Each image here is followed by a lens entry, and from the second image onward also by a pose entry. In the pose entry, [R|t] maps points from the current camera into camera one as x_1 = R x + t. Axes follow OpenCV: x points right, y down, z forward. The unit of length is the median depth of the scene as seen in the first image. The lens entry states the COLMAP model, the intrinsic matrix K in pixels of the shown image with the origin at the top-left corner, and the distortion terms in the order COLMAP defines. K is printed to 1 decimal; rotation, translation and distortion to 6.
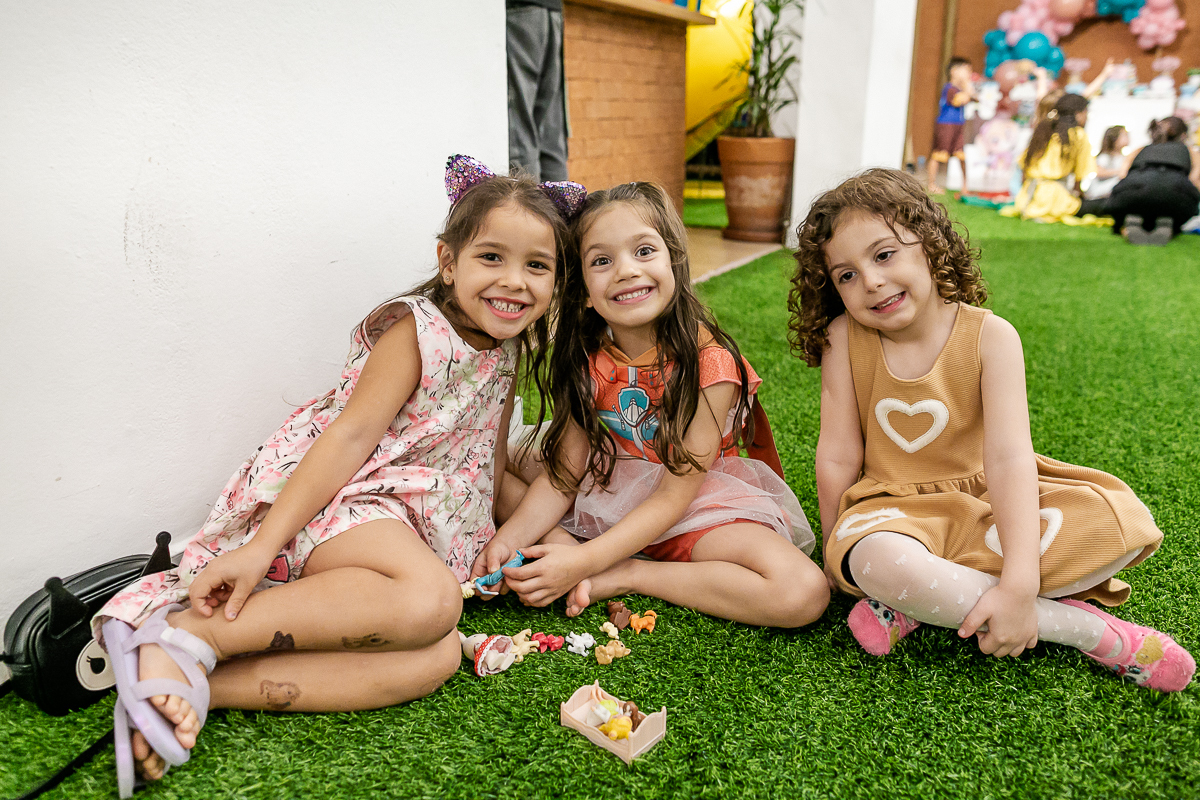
lens RADIAL K [[881.2, 0, 601.4], [0, 881.2, 397.3], [0, 0, 1]] dist [-0.049637, 0.040864]
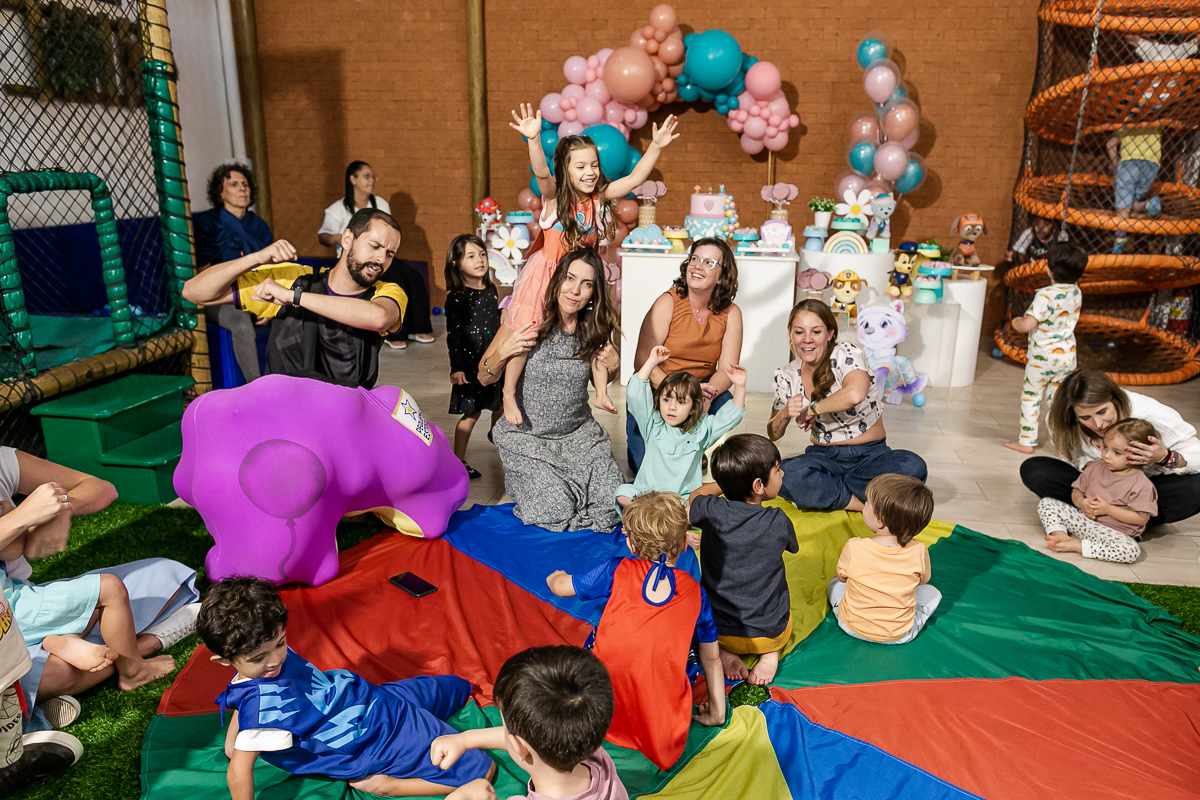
lens RADIAL K [[859.3, 0, 630.7], [0, 859.3, 427.2], [0, 0, 1]] dist [-0.047495, 0.028322]
pose [[0.930284, -0.098636, 0.353330, 0.301554], [0.101007, 0.994816, 0.011773, -0.219093], [-0.352660, 0.024737, 0.935425, 0.444398]]
